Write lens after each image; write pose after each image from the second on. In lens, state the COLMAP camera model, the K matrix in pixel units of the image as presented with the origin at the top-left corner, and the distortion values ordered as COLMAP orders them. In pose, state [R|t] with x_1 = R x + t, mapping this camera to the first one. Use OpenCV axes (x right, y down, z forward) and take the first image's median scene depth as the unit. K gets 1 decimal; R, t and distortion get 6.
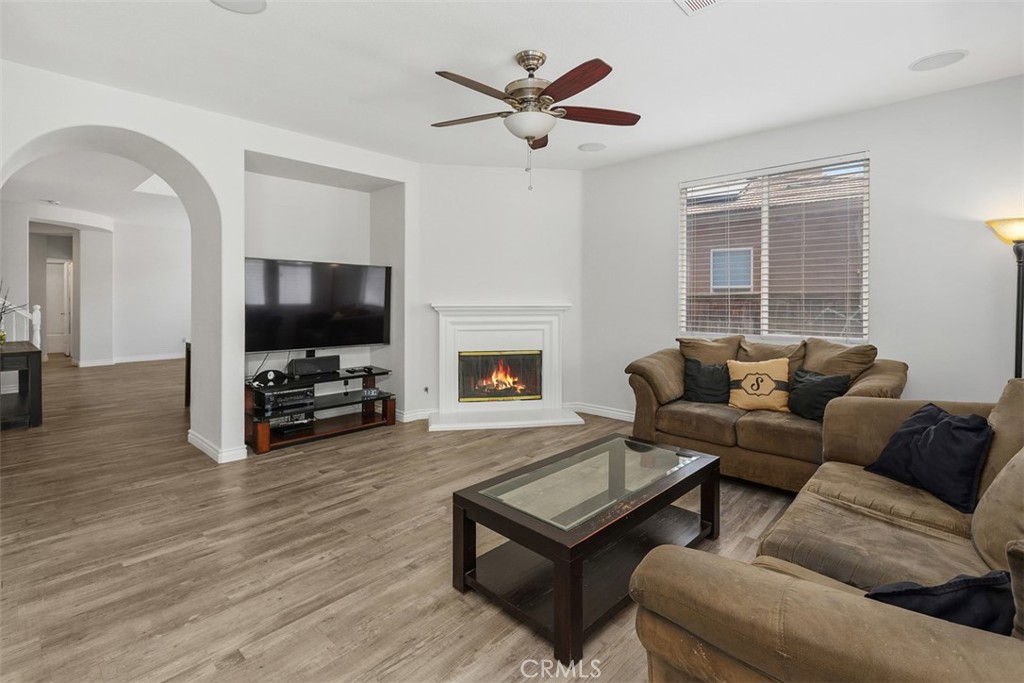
lens RADIAL K [[471.0, 0, 508.5], [0, 471.0, 299.7], [0, 0, 1]] dist [0.002019, -0.001993]
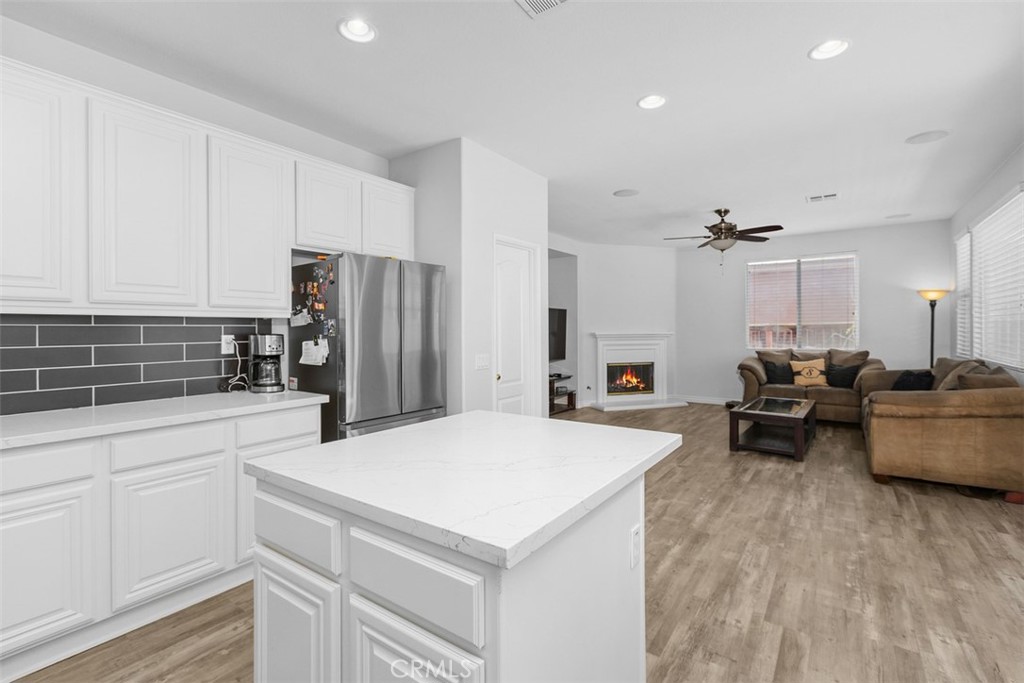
lens RADIAL K [[471.0, 0, 504.5], [0, 471.0, 326.2], [0, 0, 1]] dist [0.002019, -0.001993]
pose [[0.992161, -0.007922, 0.124719, -0.866181], [0.008635, 0.999949, -0.005182, -0.008619], [-0.124671, 0.006218, 0.992179, -0.686859]]
